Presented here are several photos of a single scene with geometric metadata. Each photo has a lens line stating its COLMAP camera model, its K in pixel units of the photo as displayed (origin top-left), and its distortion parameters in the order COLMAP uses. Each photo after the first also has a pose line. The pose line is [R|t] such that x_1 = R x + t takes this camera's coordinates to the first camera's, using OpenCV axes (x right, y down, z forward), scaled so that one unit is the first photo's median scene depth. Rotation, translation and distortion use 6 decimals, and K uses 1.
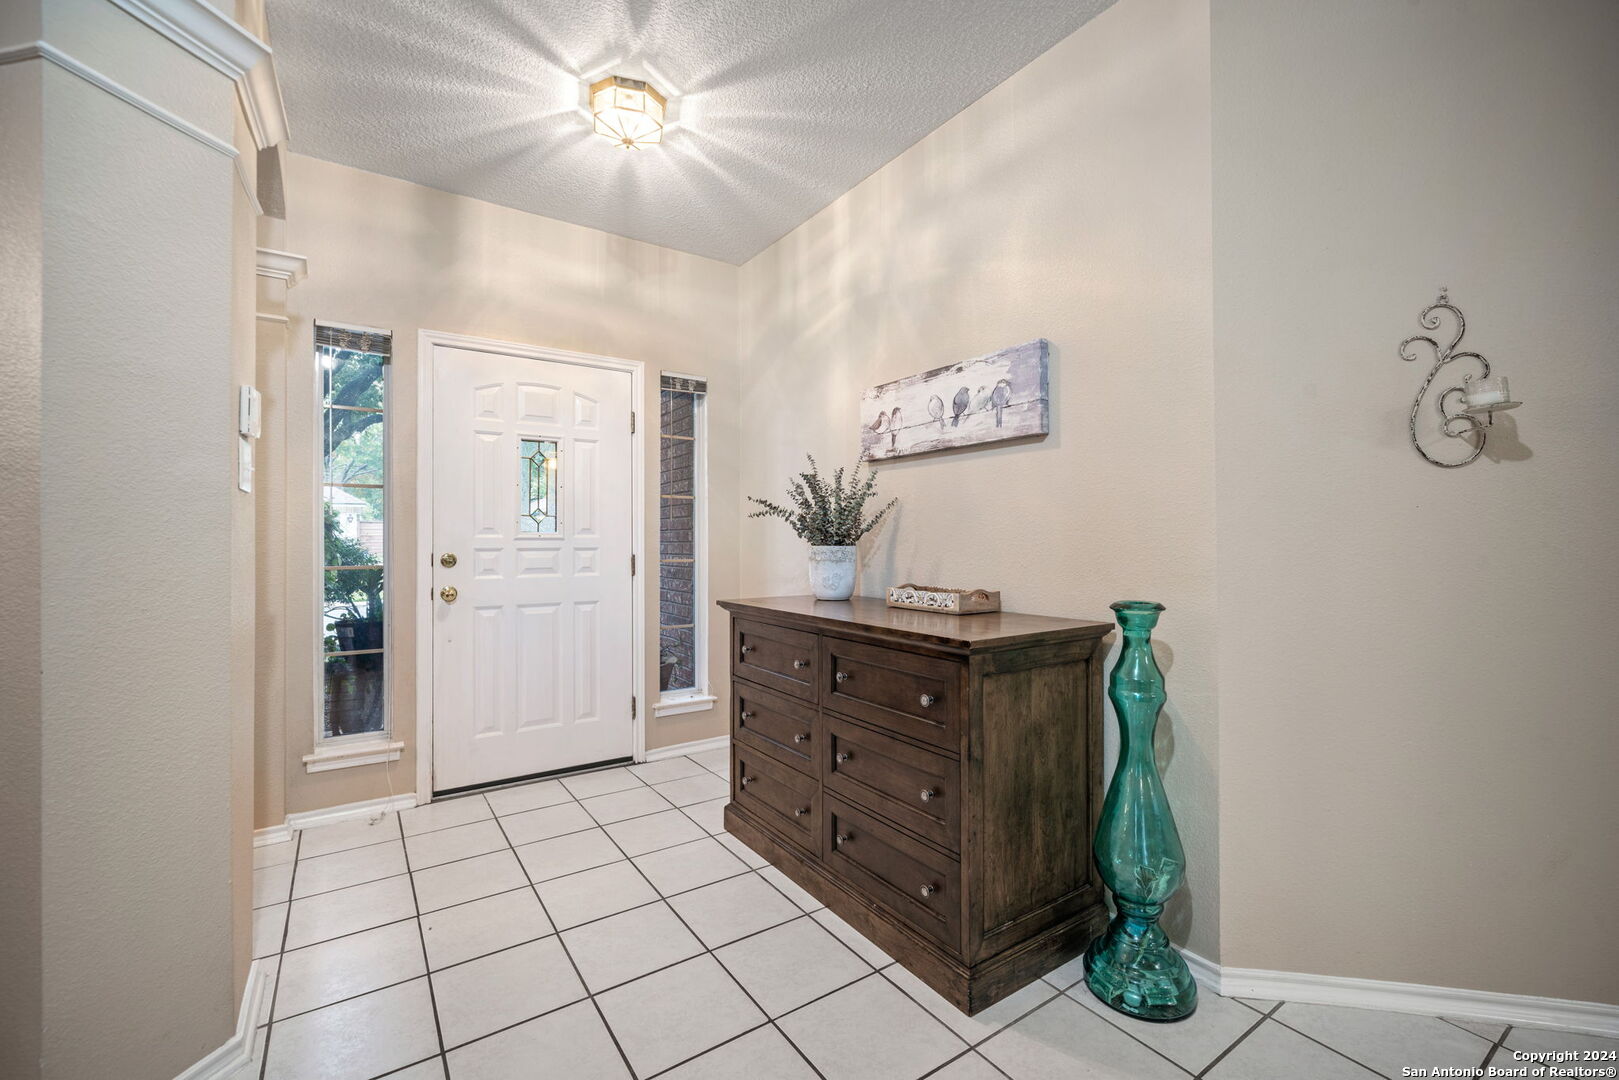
lens RADIAL K [[685.9, 0, 793.8], [0, 685.9, 539.6], [0, 0, 1]] dist [0.002434, -0.000035]
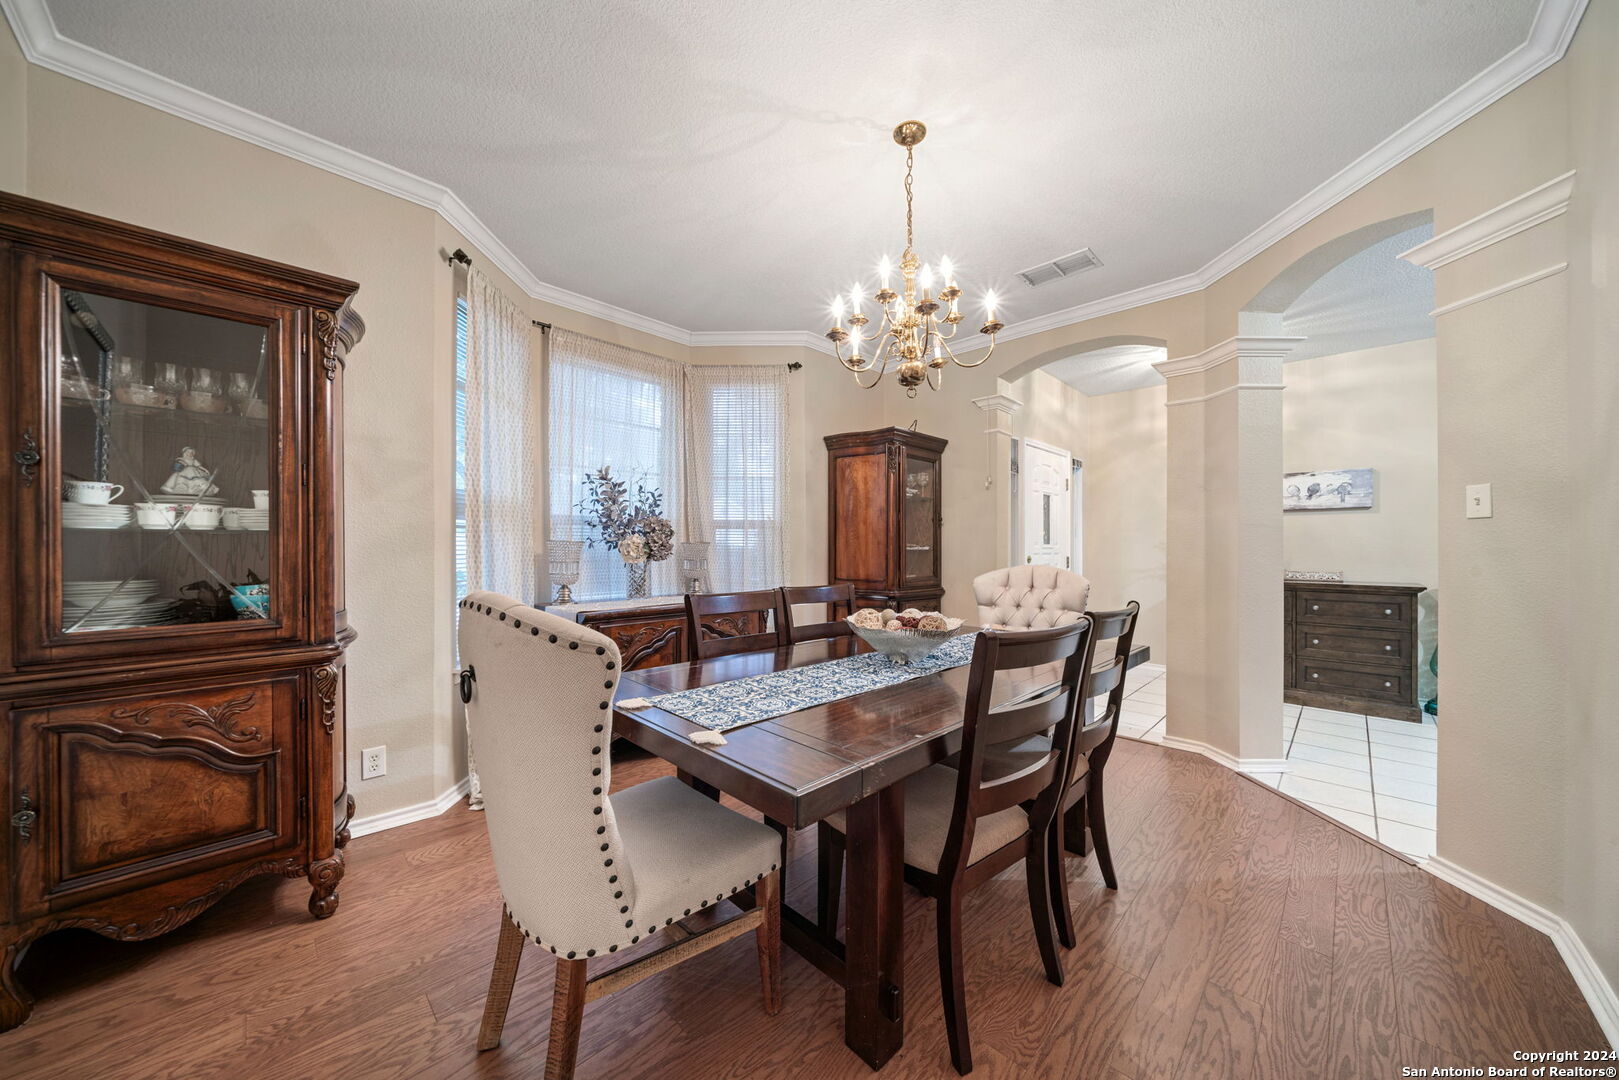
lens RADIAL K [[554.1, 0, 798.0], [0, 554.1, 548.3], [0, 0, 1]] dist [-0.005314, -0.000380]
pose [[0.983099, 0.001224, 0.183072, -1.525933], [-0.002877, 0.999957, 0.008764, -0.014410], [-0.183054, -0.009142, 0.983060, -0.417173]]
